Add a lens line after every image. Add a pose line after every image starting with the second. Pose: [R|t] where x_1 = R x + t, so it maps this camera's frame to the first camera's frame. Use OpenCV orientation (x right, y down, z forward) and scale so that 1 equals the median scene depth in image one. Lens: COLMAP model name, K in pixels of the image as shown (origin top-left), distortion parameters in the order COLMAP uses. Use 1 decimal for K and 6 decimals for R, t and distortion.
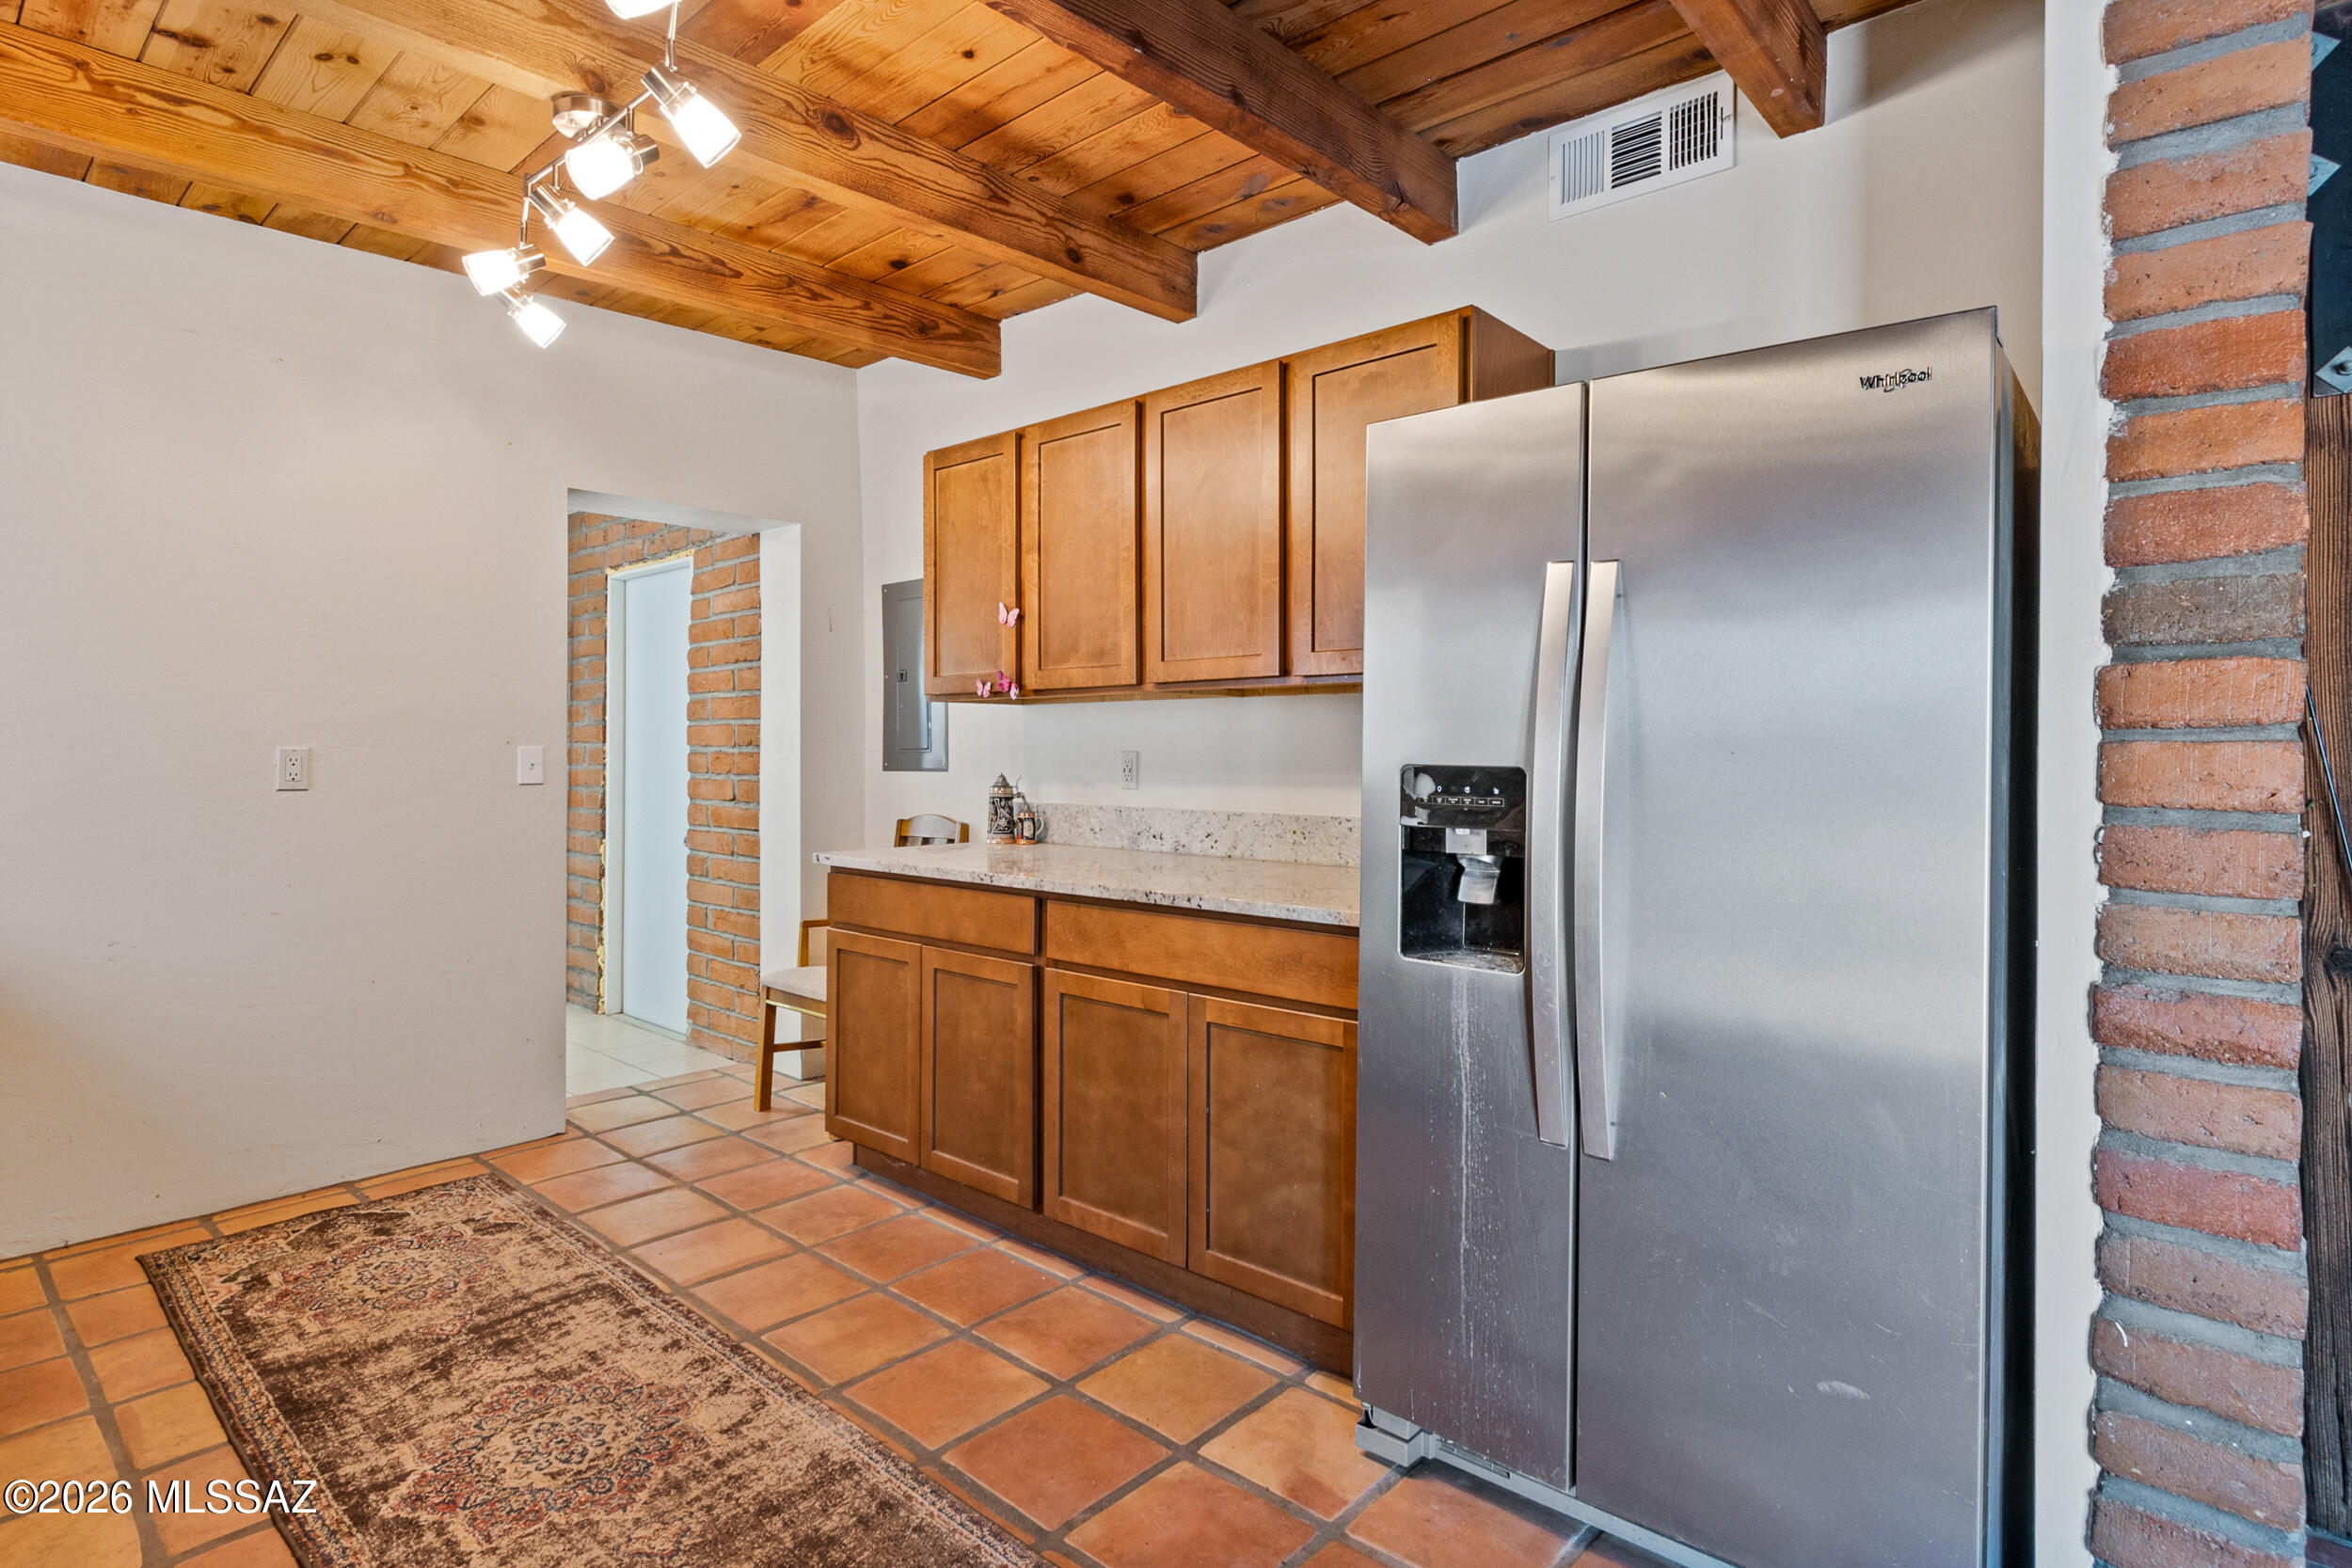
lens RADIAL K [[1197.1, 0, 1185.8], [0, 1197.1, 747.9], [0, 0, 1]] dist [0.002632, -0.000353]
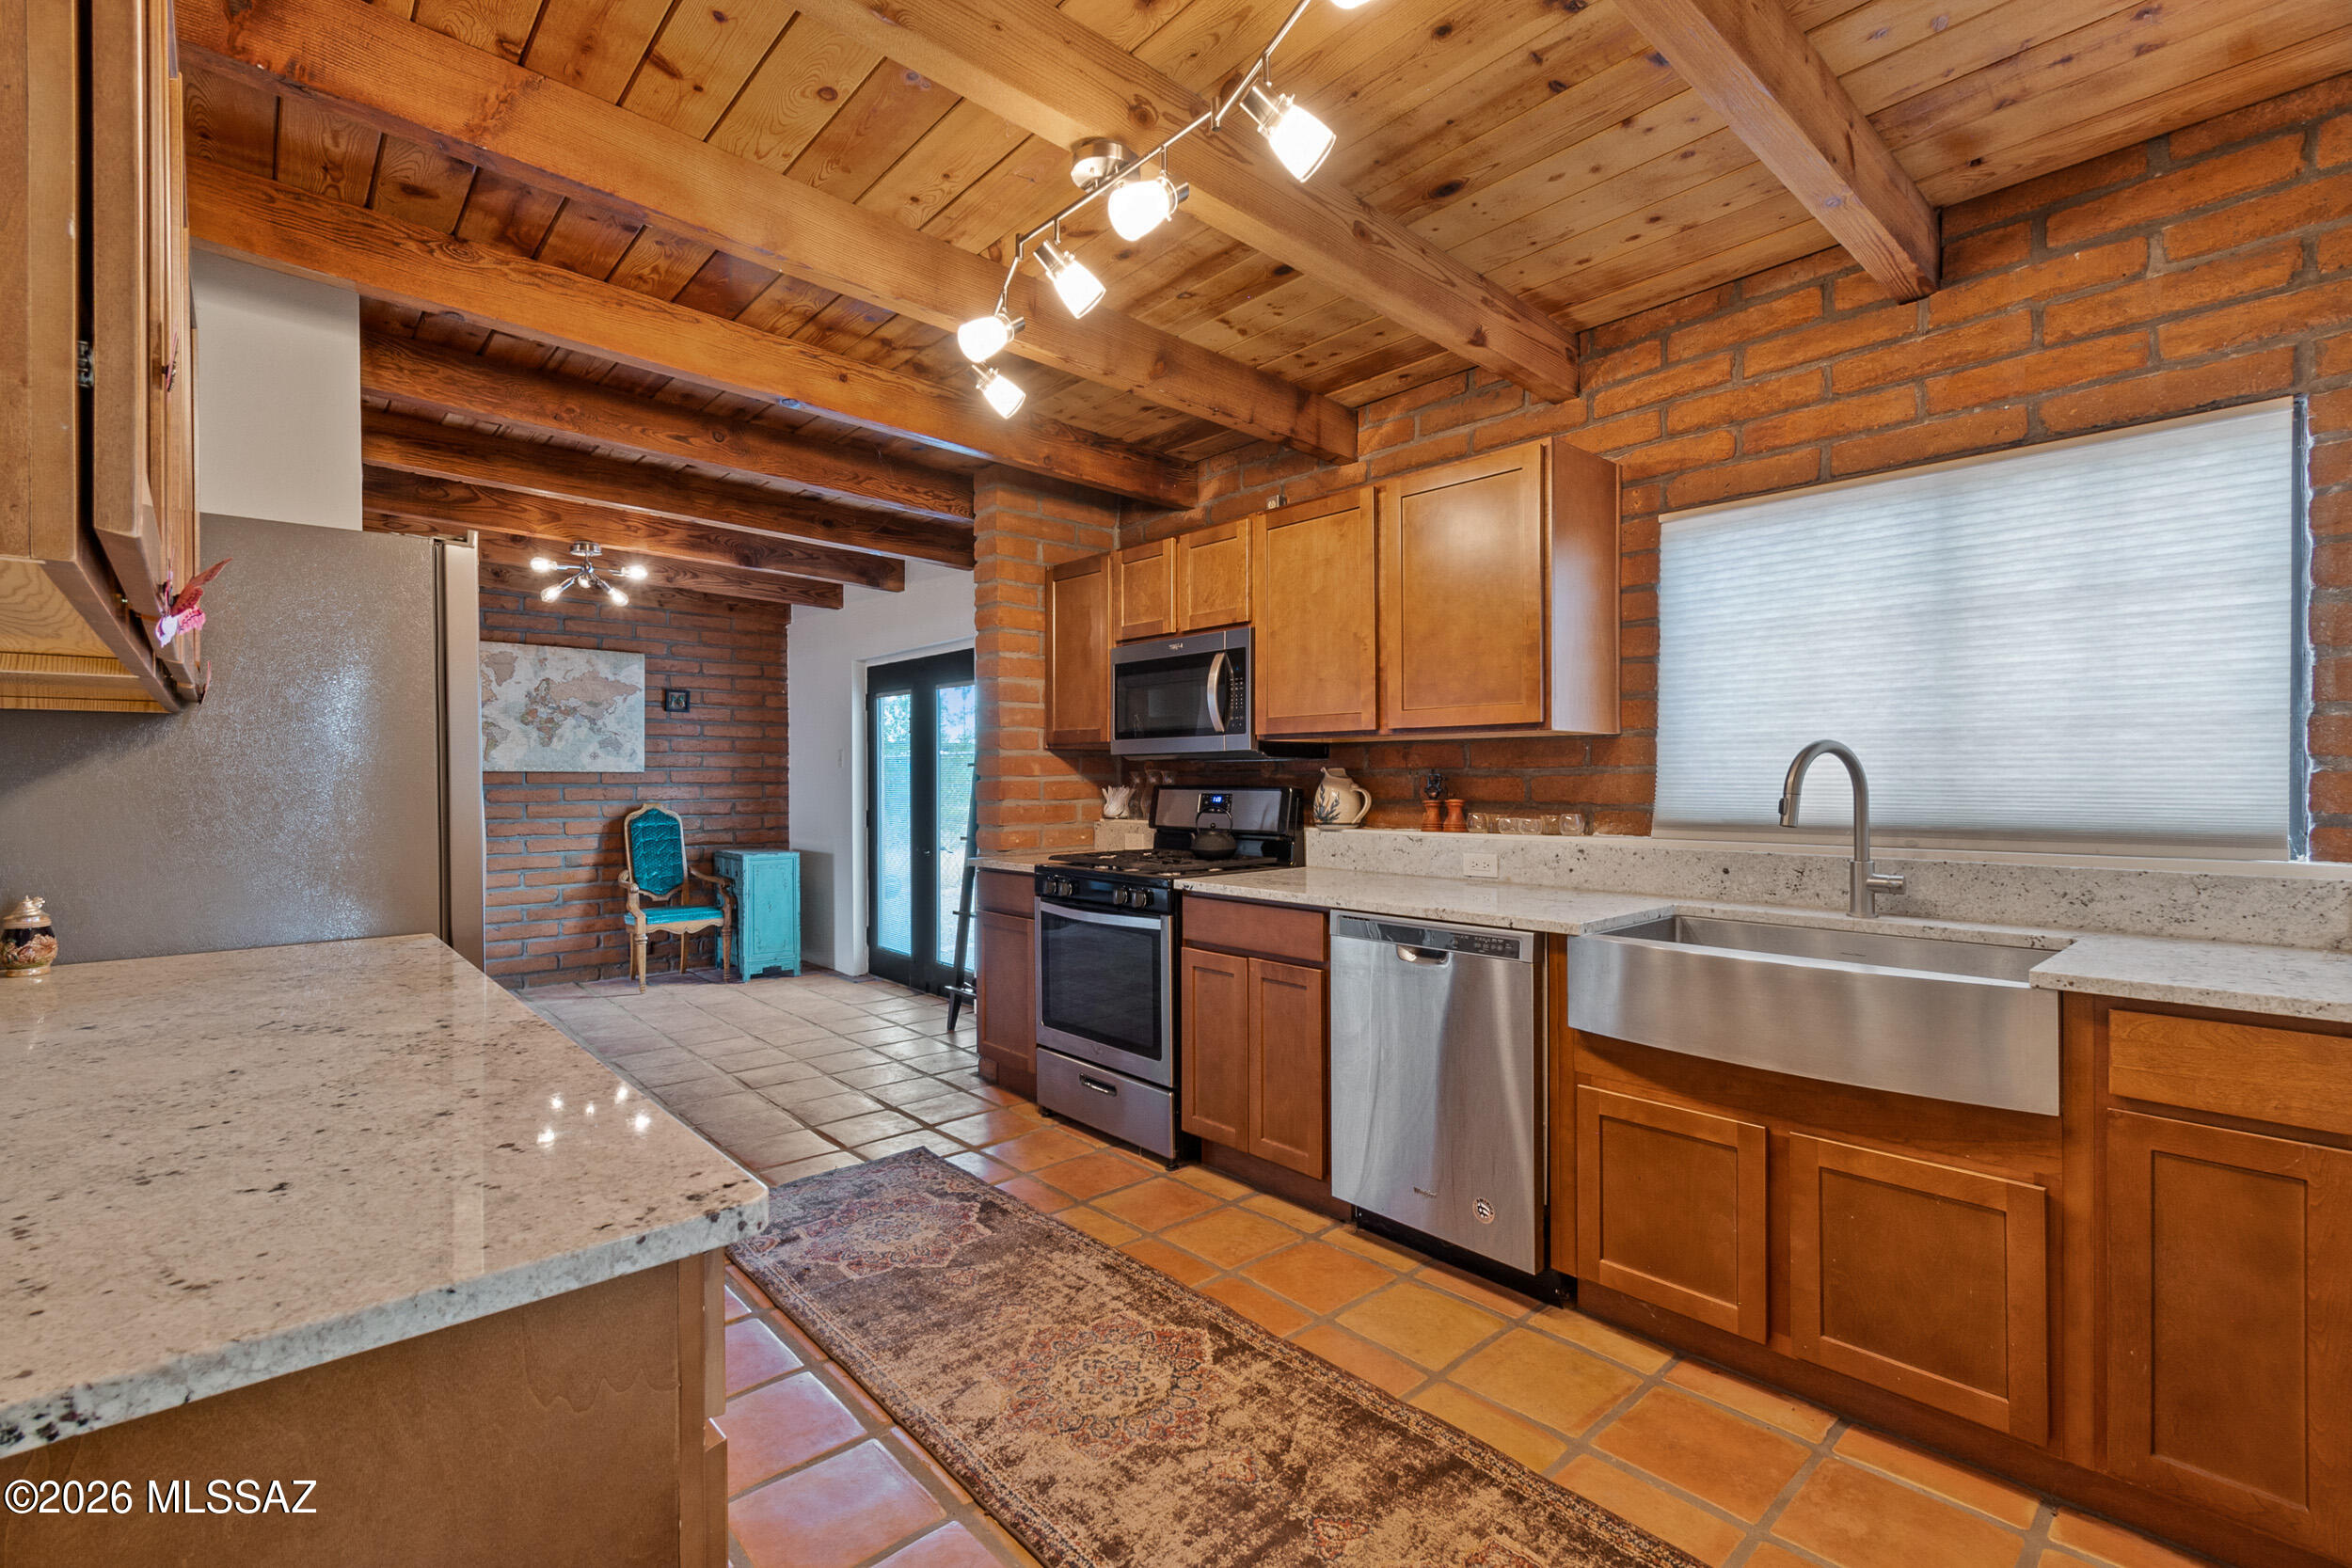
lens RADIAL K [[1064.1, 0, 1197.7], [0, 1064.1, 785.2], [0, 0, 1]] dist [0.003855, -0.002543]
pose [[-0.994297, 0.000564, 0.106649, -0.590873], [0.000968, 0.999993, 0.003737, -0.007609], [-0.106647, 0.003819, -0.994290, 1.668795]]
